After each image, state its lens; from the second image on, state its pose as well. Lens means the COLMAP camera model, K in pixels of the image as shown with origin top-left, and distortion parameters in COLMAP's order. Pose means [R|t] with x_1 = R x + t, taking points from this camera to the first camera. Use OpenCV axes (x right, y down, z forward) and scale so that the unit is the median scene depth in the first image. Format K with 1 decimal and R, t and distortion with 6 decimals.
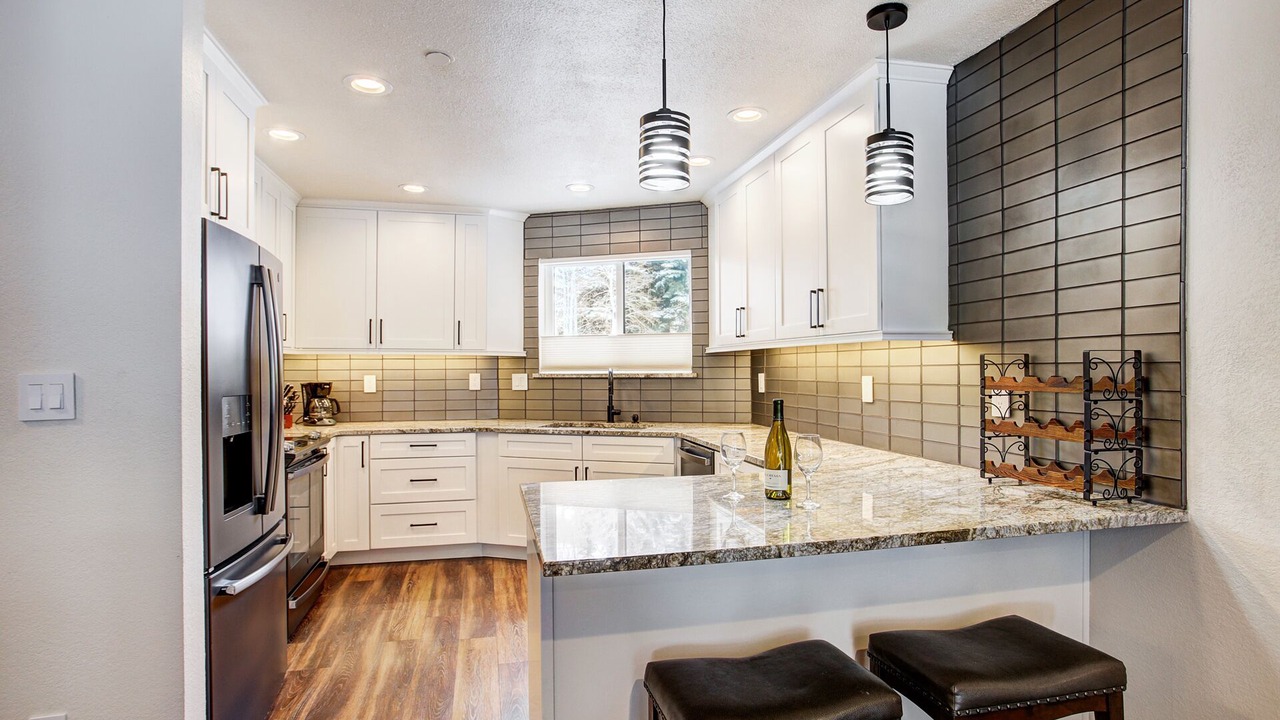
lens RADIAL K [[659.8, 0, 640.0], [0, 659.8, 360.0], [0, 0, 1]] dist [-0.040566, 0.000498]
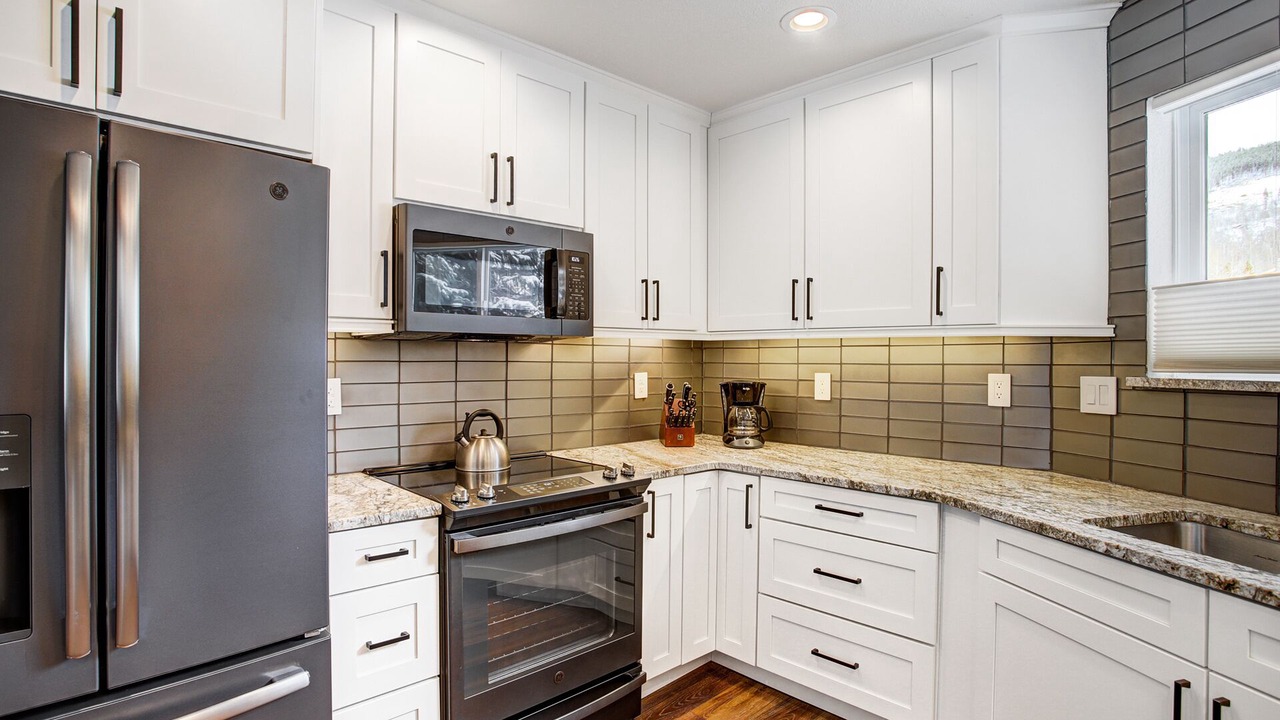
lens RADIAL K [[637.6, 0, 640.0], [0, 637.6, 360.0], [0, 0, 1]] dist [-0.094101, 0.050718]
pose [[0.495532, 0.006055, -0.868569, 0.023452], [0.004914, 0.999940, 0.009775, 0.004742], [0.868576, -0.009112, 0.495472, 0.575759]]
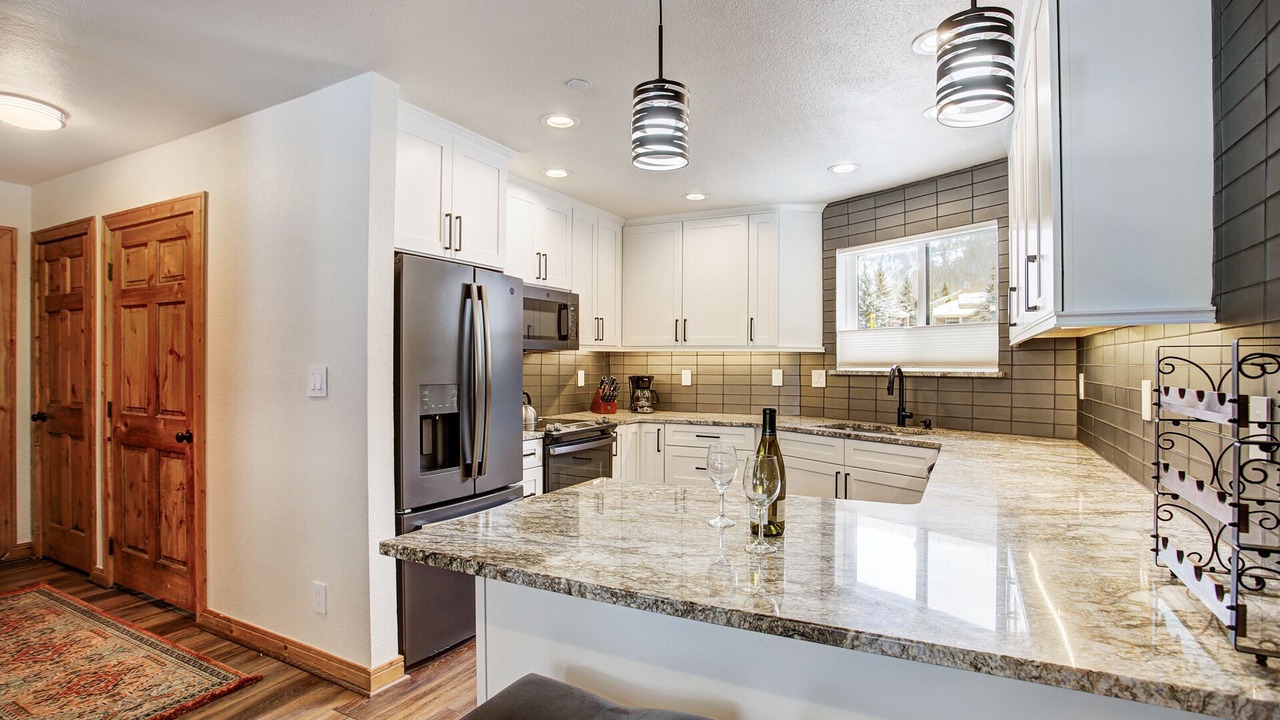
lens RADIAL K [[637.6, 0, 640.0], [0, 637.6, 360.0], [0, 0, 1]] dist [-0.094101, 0.050718]
pose [[0.751391, 0.001693, -0.659855, 0.251613], [0.003679, 0.999970, 0.006754, -0.001341], [0.659847, -0.007503, 0.751362, 0.141452]]
